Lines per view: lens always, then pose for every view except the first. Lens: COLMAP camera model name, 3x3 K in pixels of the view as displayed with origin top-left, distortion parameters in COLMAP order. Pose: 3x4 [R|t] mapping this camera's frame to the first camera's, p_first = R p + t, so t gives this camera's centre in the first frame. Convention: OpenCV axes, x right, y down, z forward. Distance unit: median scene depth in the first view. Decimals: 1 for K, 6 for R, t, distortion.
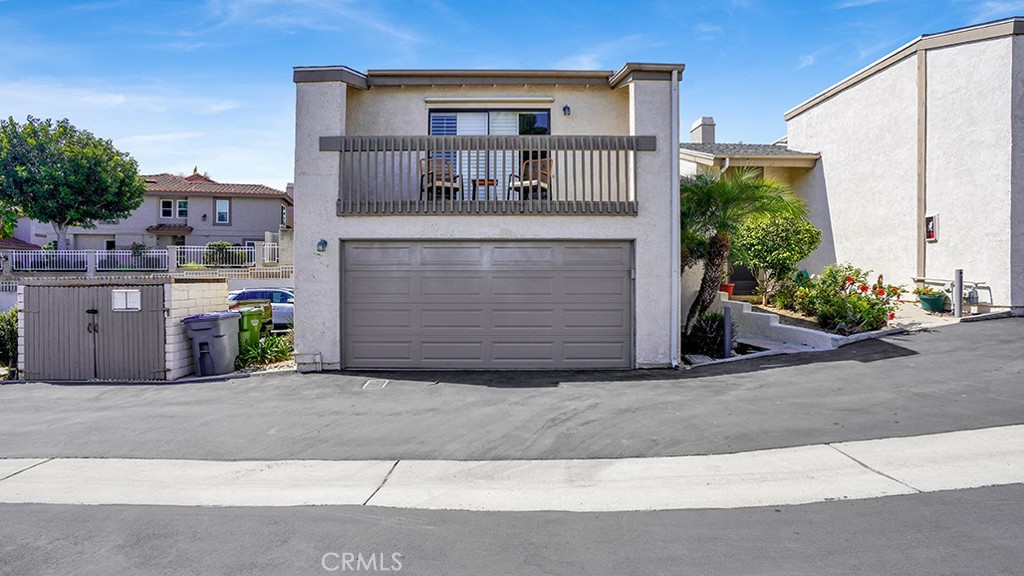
lens RADIAL K [[476.3, 0, 510.6], [0, 476.3, 284.6], [0, 0, 1]] dist [-0.036747, 0.002853]
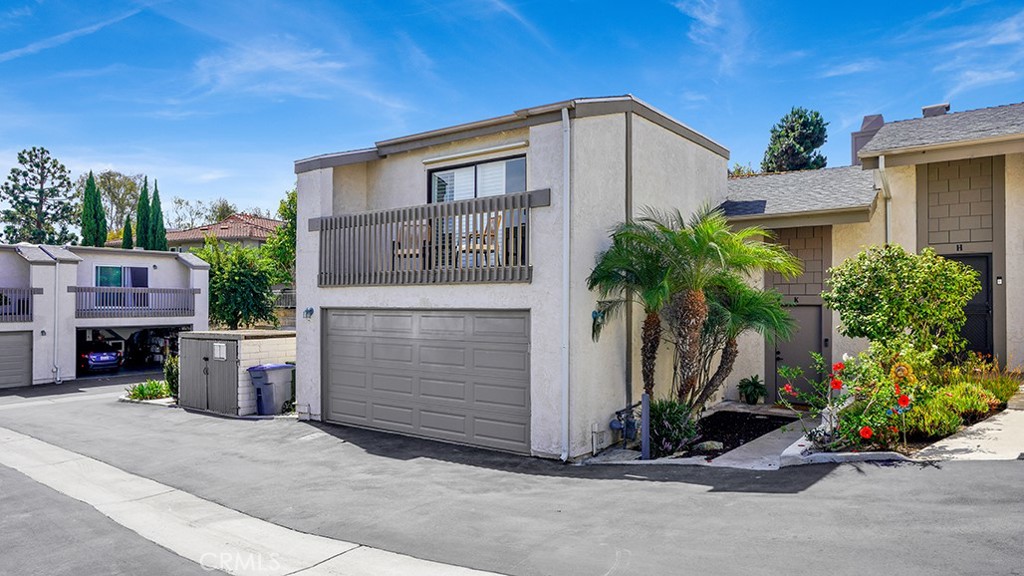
lens RADIAL K [[645.2, 0, 532.3], [0, 645.2, 309.3], [0, 0, 1]] dist [0.025795, -0.000321]
pose [[0.803734, 0.007712, -0.594939, 0.970852], [-0.009130, 0.999958, 0.000628, -0.095532], [0.594919, 0.004928, 0.803771, 0.042502]]
